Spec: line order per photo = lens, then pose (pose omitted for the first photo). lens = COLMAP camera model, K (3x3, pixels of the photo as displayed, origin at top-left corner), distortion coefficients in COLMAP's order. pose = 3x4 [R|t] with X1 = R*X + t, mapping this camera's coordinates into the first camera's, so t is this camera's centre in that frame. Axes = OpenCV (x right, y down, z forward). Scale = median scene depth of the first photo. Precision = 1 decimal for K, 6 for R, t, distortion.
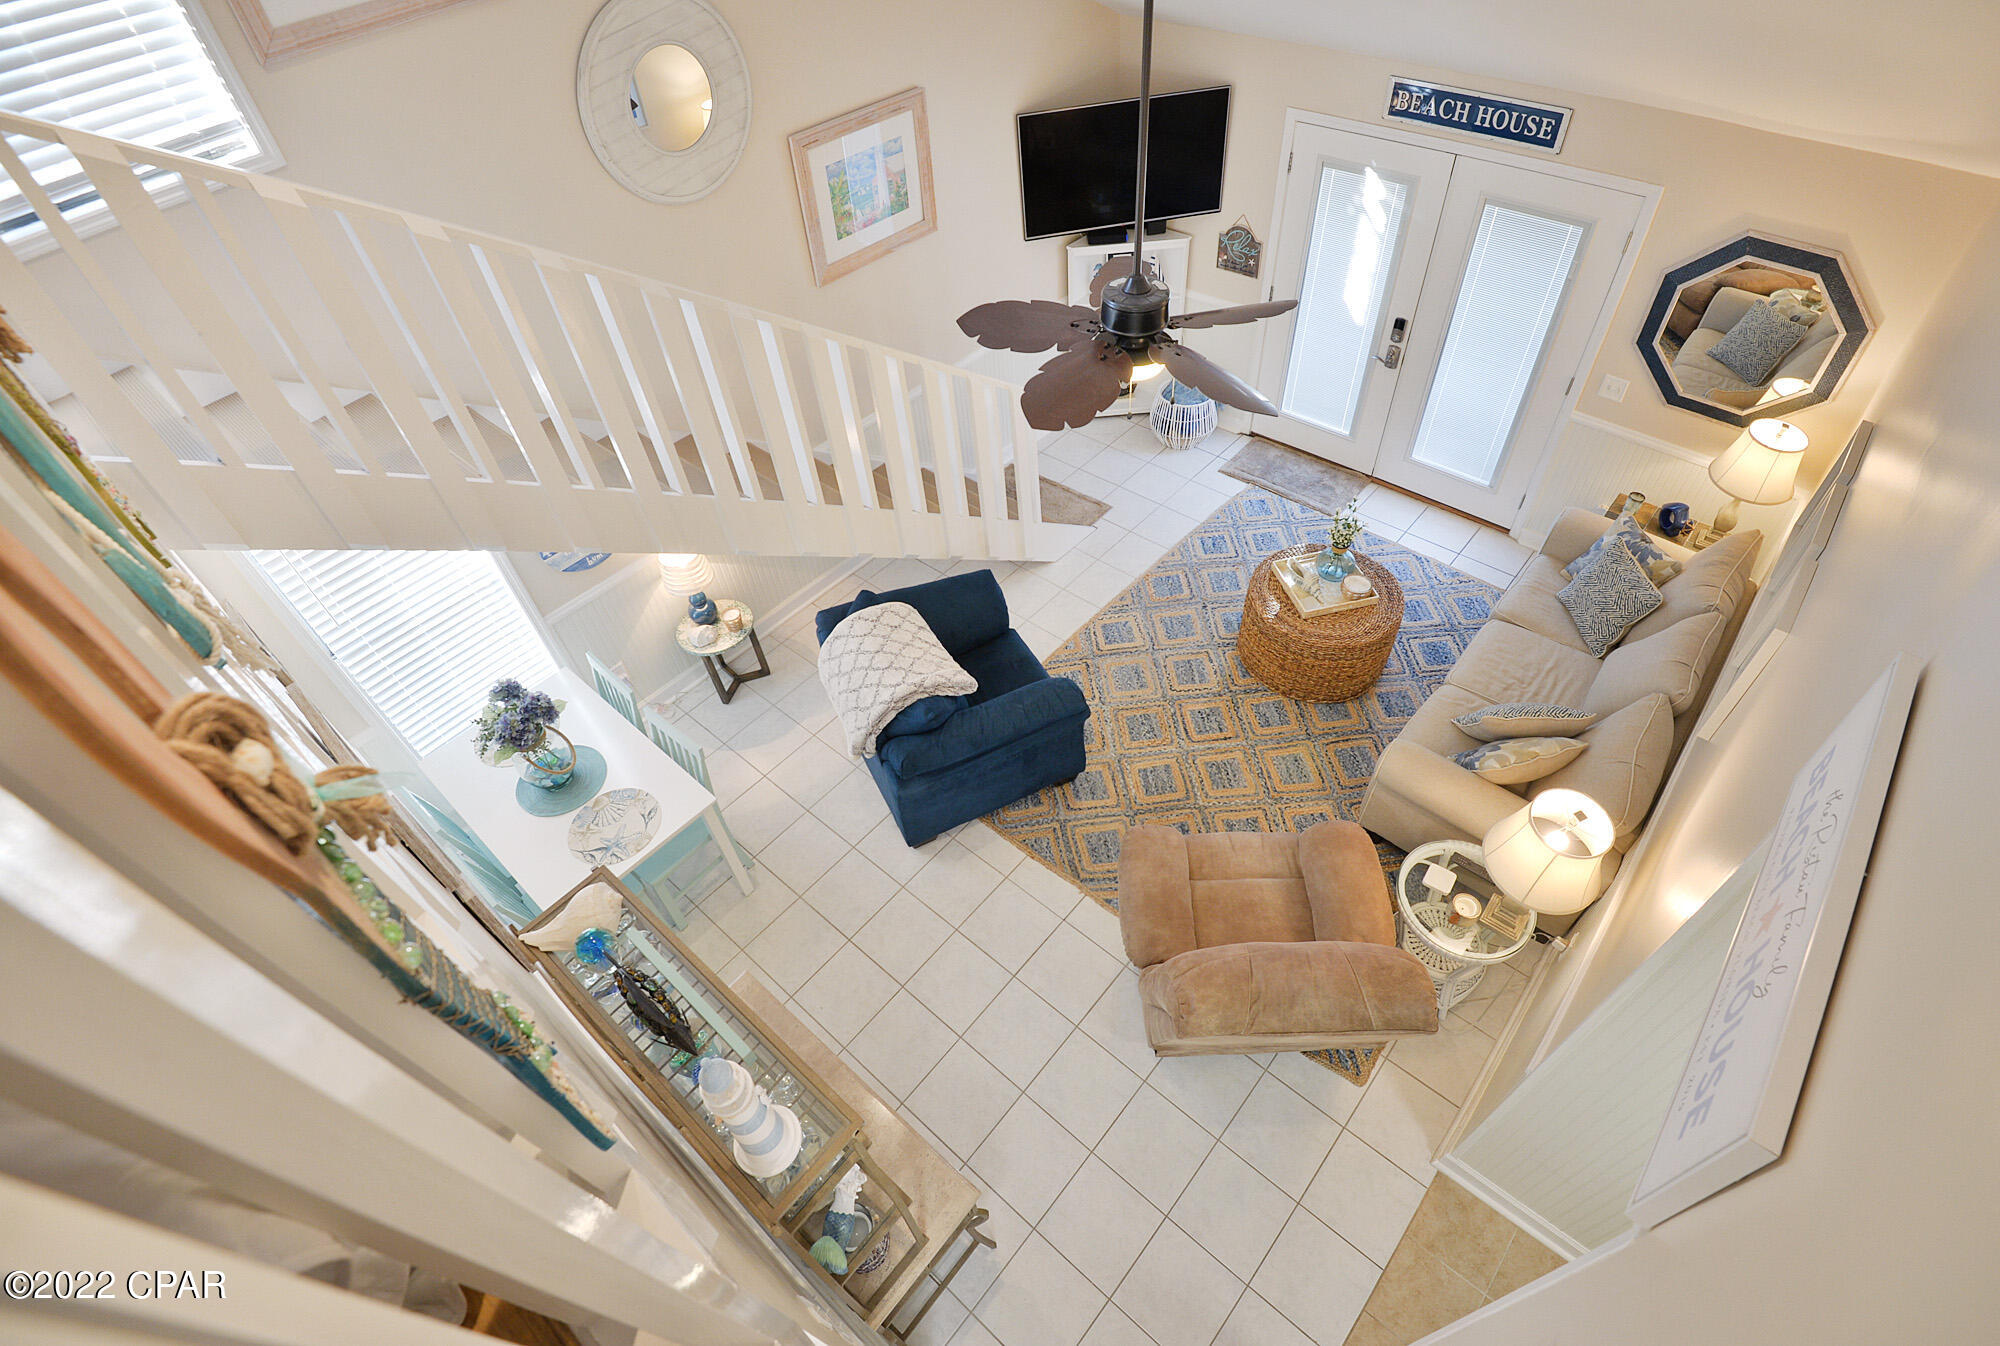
lens RADIAL K [[969.8, 0, 1008.9], [0, 969.8, 665.6], [0, 0, 1]] dist [-0.002748, -0.001425]
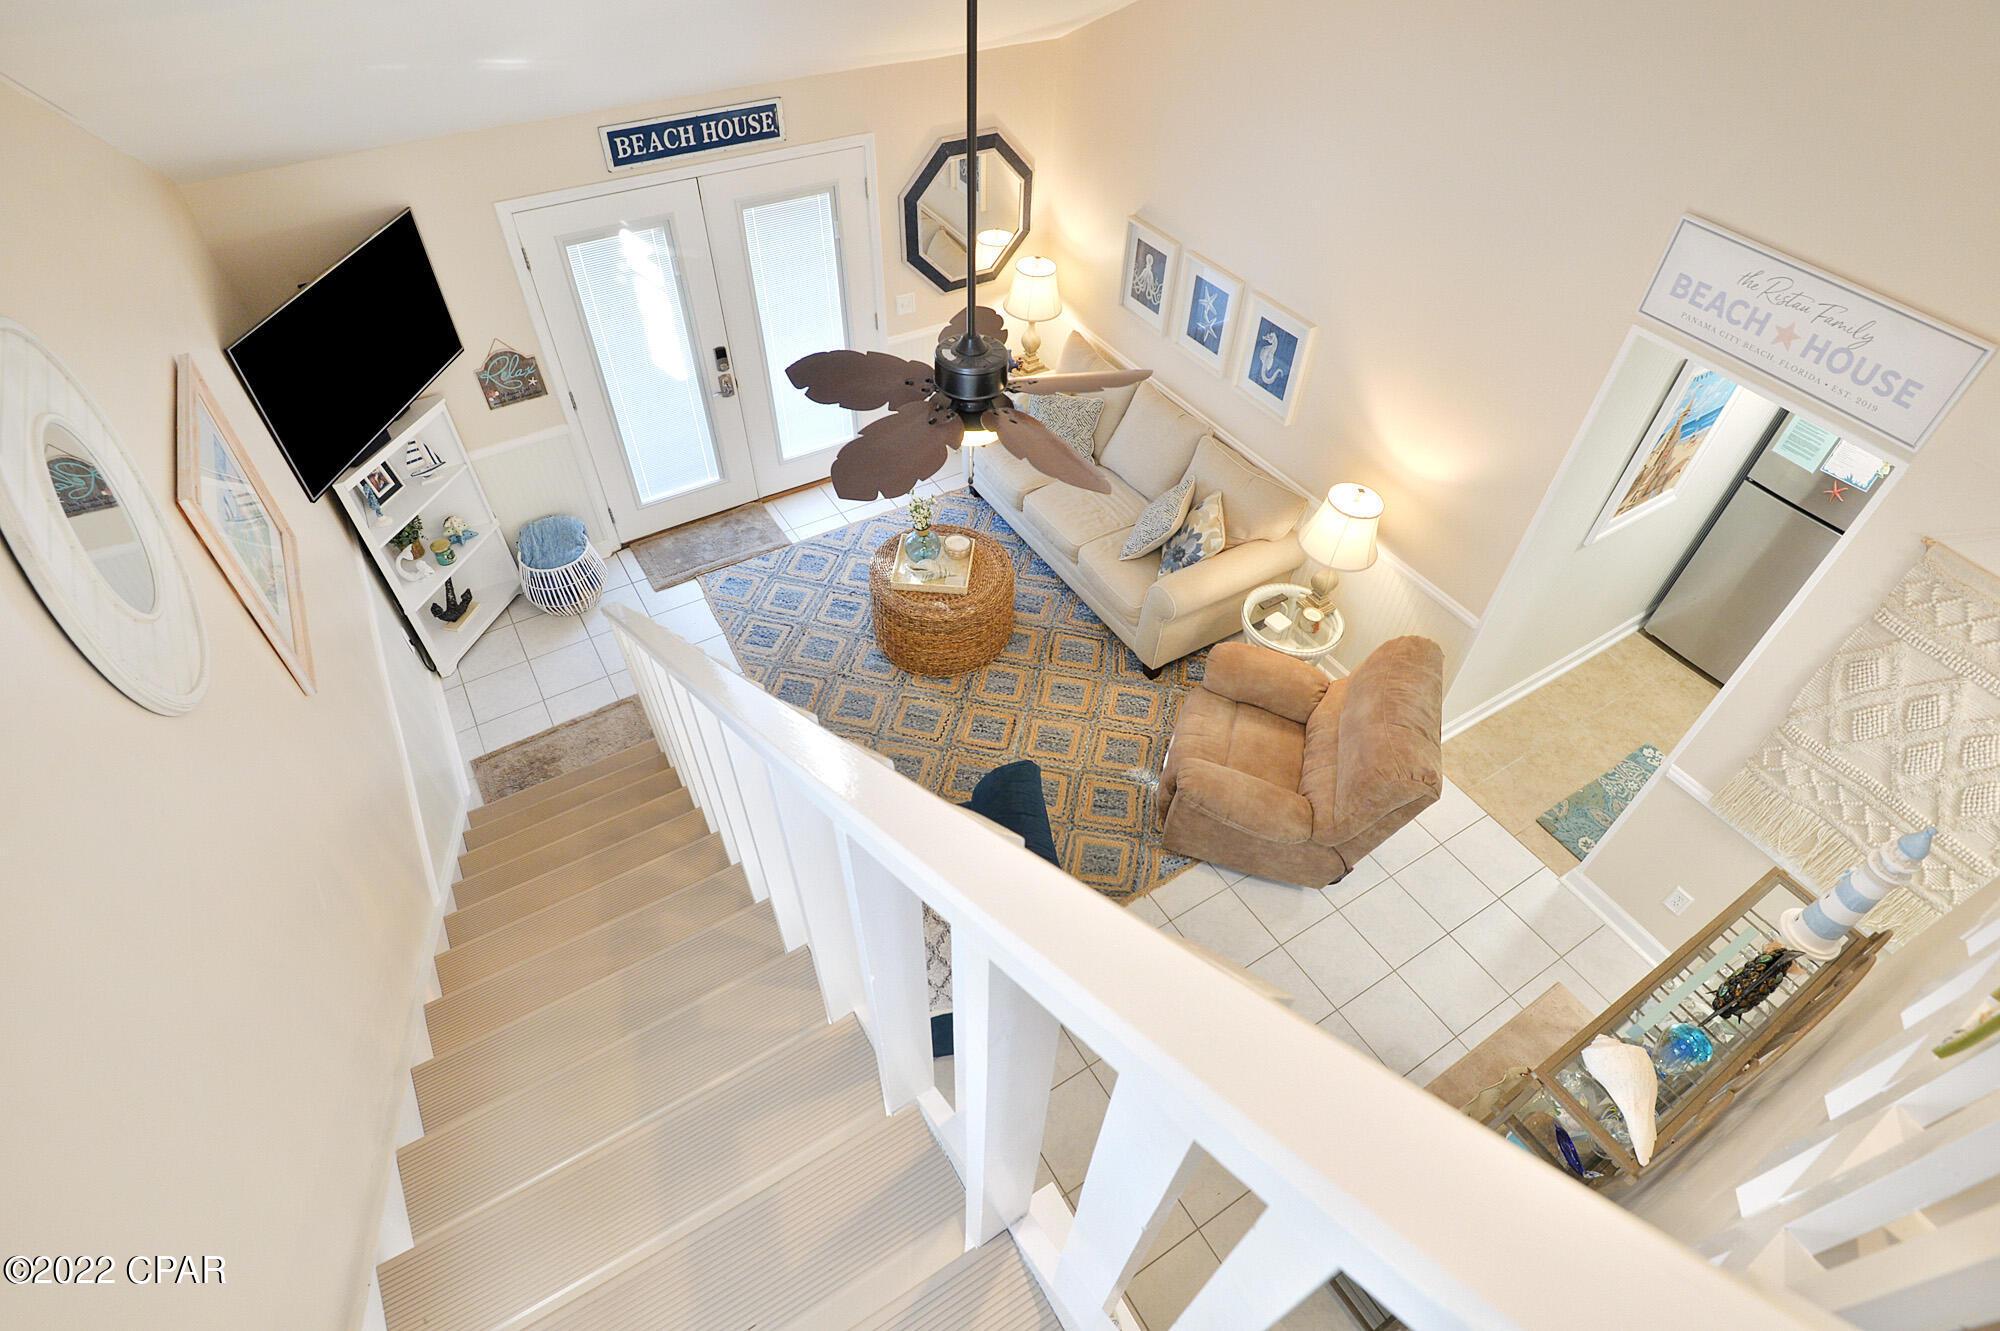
lens RADIAL K [[984.9, 0, 998.2], [0, 984.9, 672.1], [0, 0, 1]] dist [-0.001031, -0.000938]
pose [[0.321924, -0.653020, 0.685515, -0.437439], [0.676323, 0.665304, 0.316160, -0.287787], [-0.662535, 0.361850, 0.655830, 0.305592]]
